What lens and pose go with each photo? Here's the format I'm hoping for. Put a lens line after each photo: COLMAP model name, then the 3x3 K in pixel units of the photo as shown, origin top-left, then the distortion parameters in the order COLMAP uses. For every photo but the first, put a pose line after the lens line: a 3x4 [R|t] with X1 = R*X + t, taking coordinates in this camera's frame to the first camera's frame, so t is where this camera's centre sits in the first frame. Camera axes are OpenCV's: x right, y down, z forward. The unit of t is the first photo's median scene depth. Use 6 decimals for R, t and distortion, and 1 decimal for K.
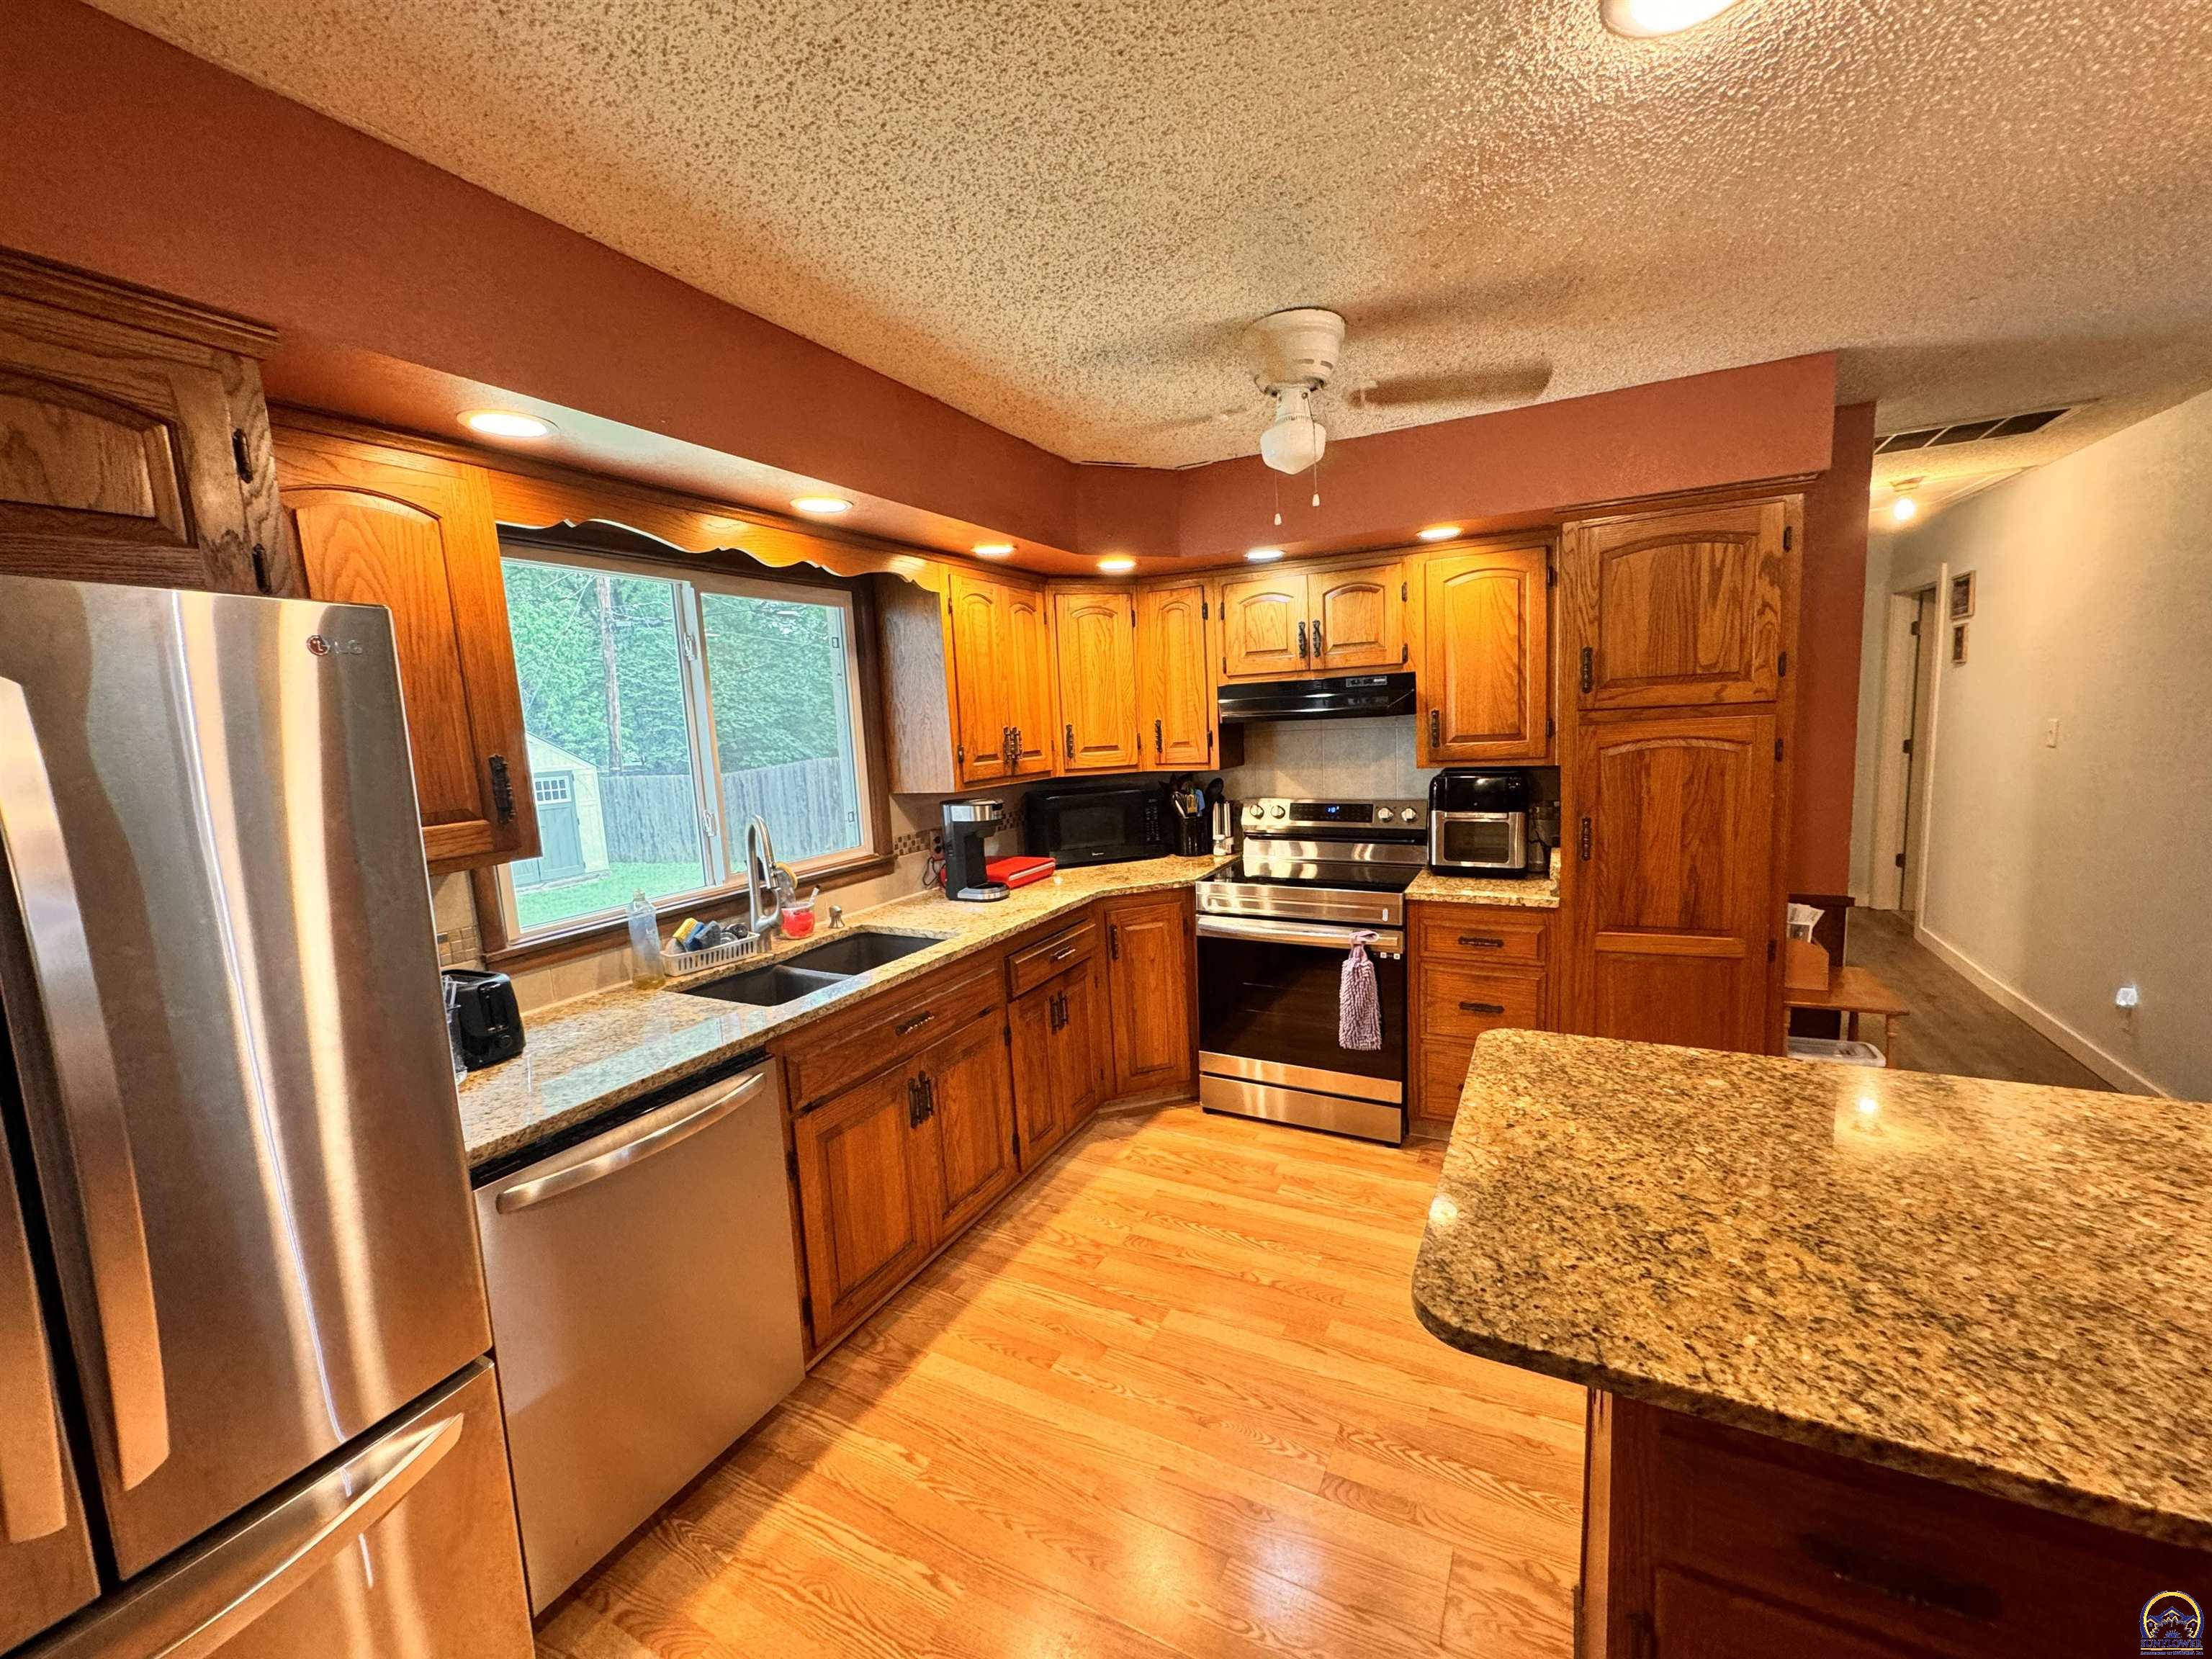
lens RADIAL K [[879.9, 0, 1106.0], [0, 879.9, 829.5], [0, 0, 1]] dist [-0.002760, 0.000066]
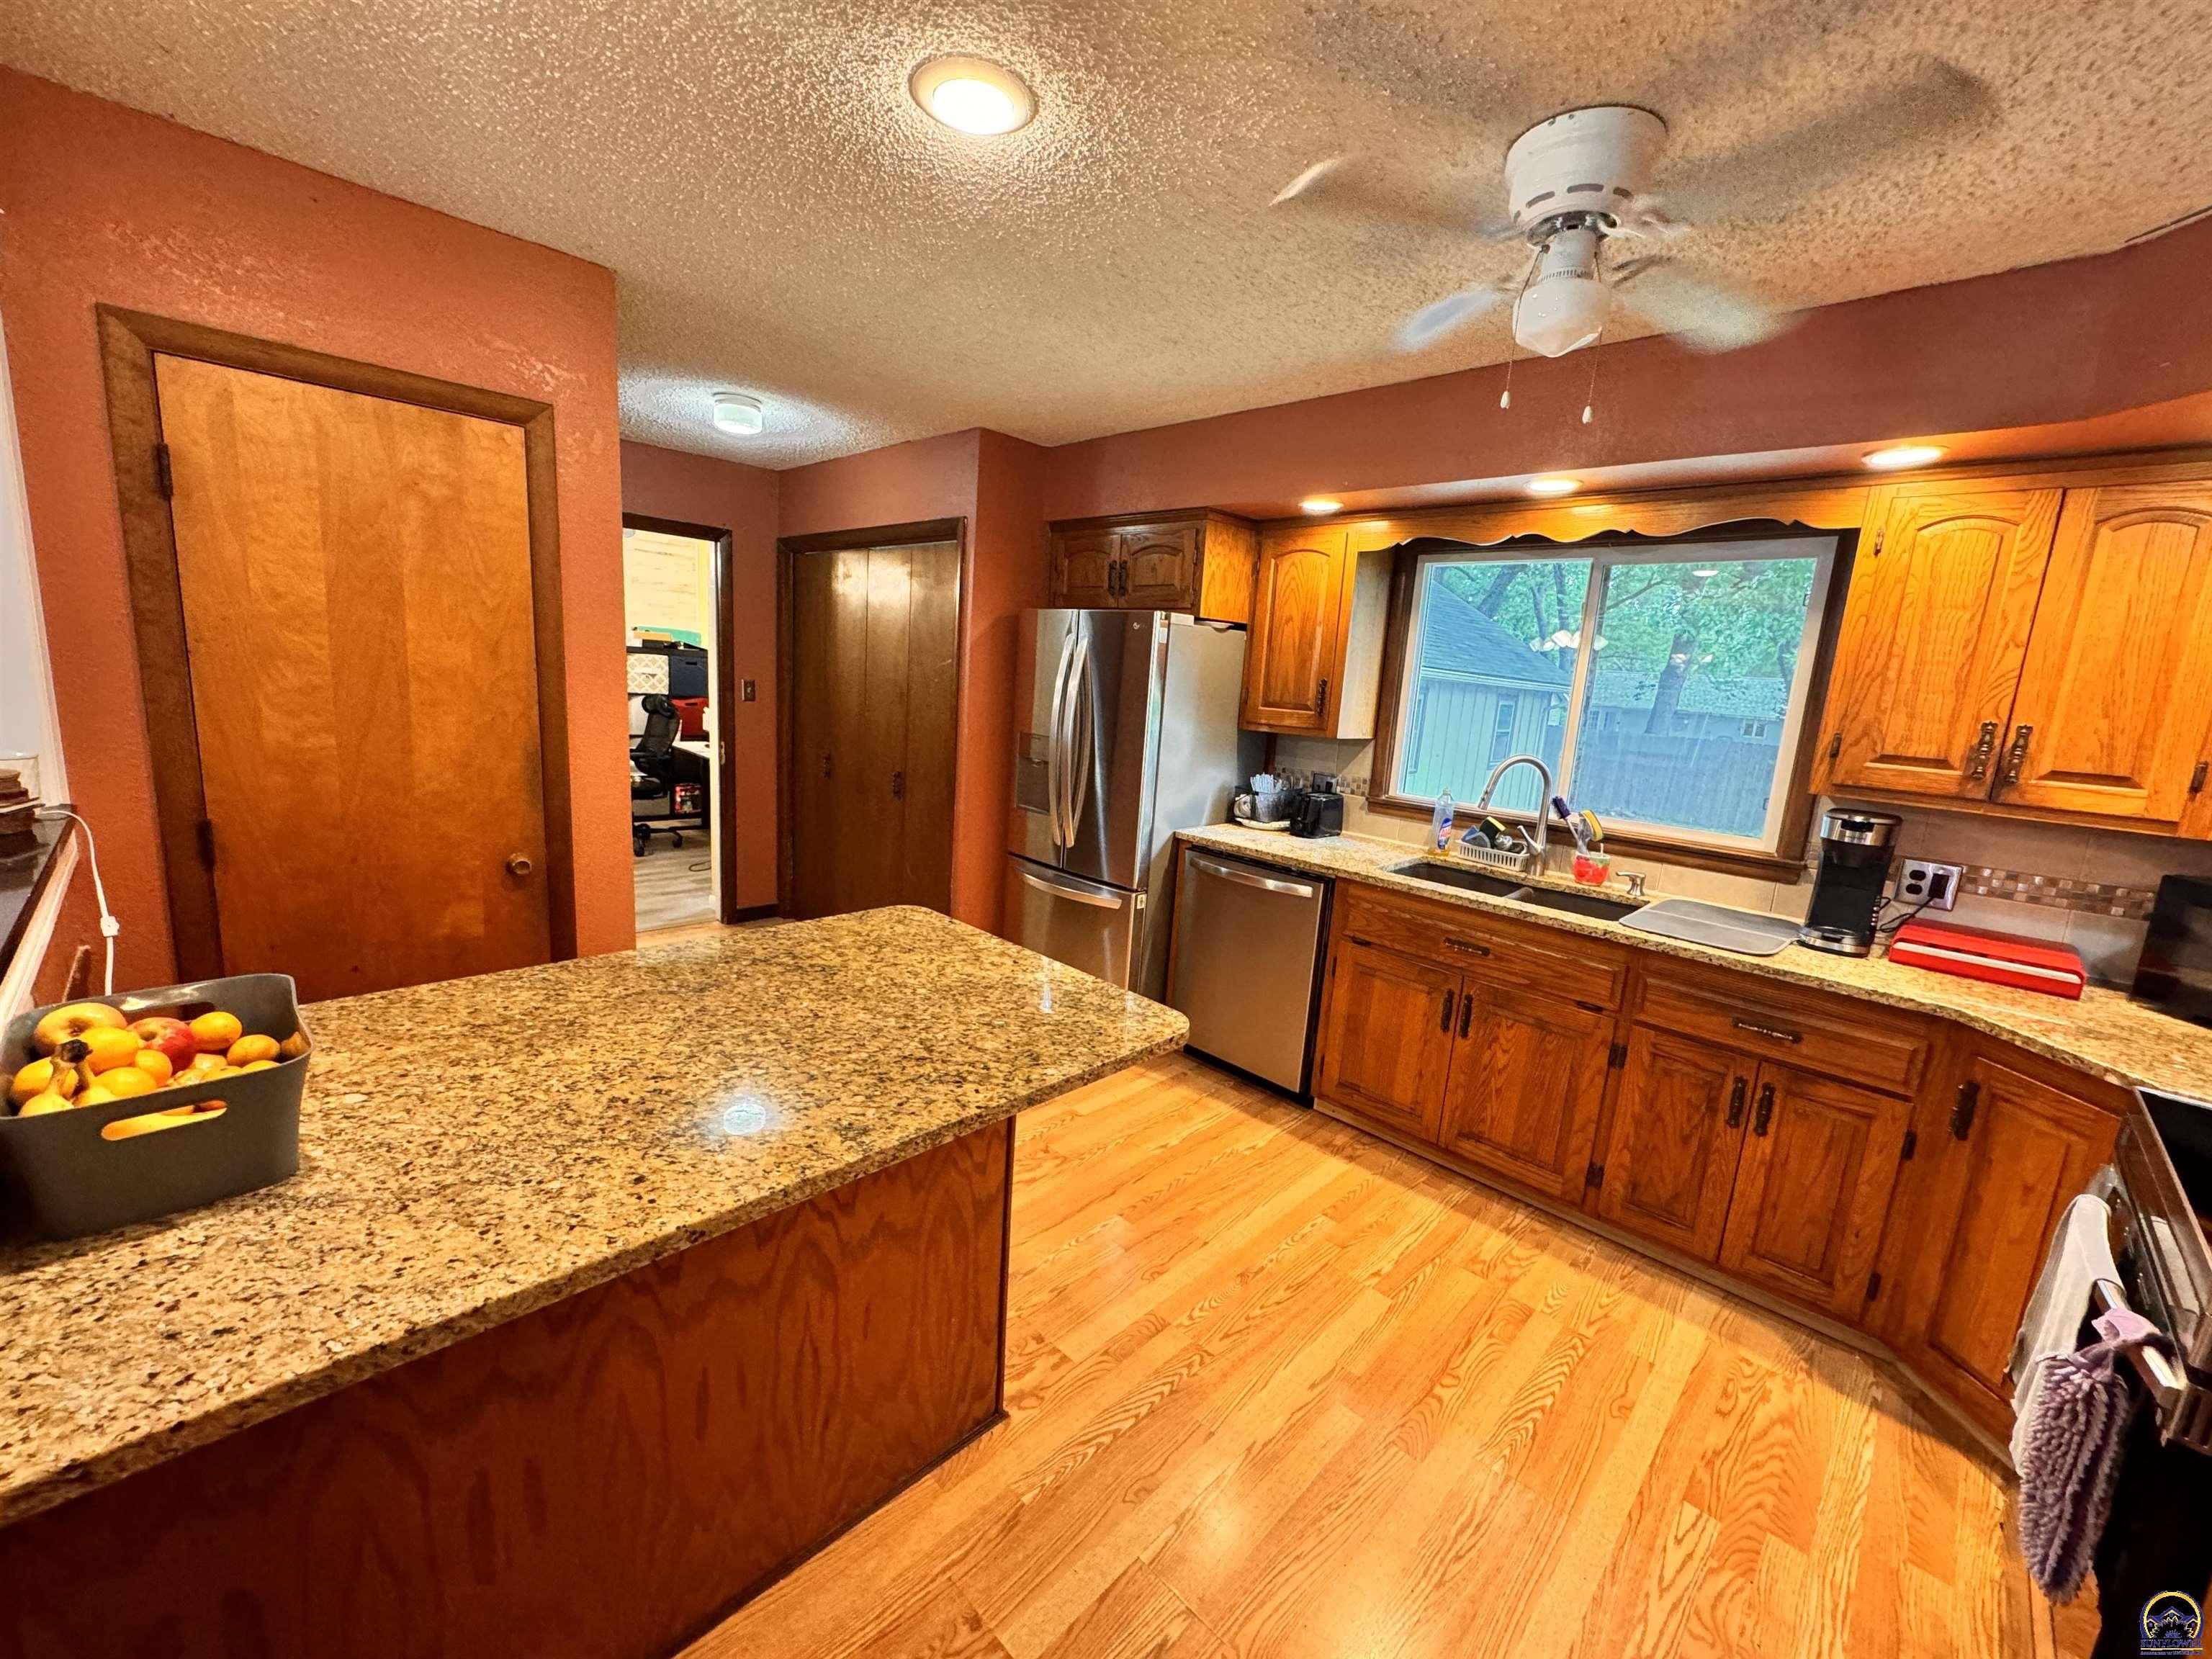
lens RADIAL K [[879.9, 0, 1106.0], [0, 879.9, 829.5], [0, 0, 1]] dist [-0.002760, 0.000066]
pose [[-0.293517, 0.202559, -0.934247, 1.348955], [-0.168905, 0.950929, 0.259241, -0.197933], [0.940914, 0.233890, -0.244900, 1.150512]]
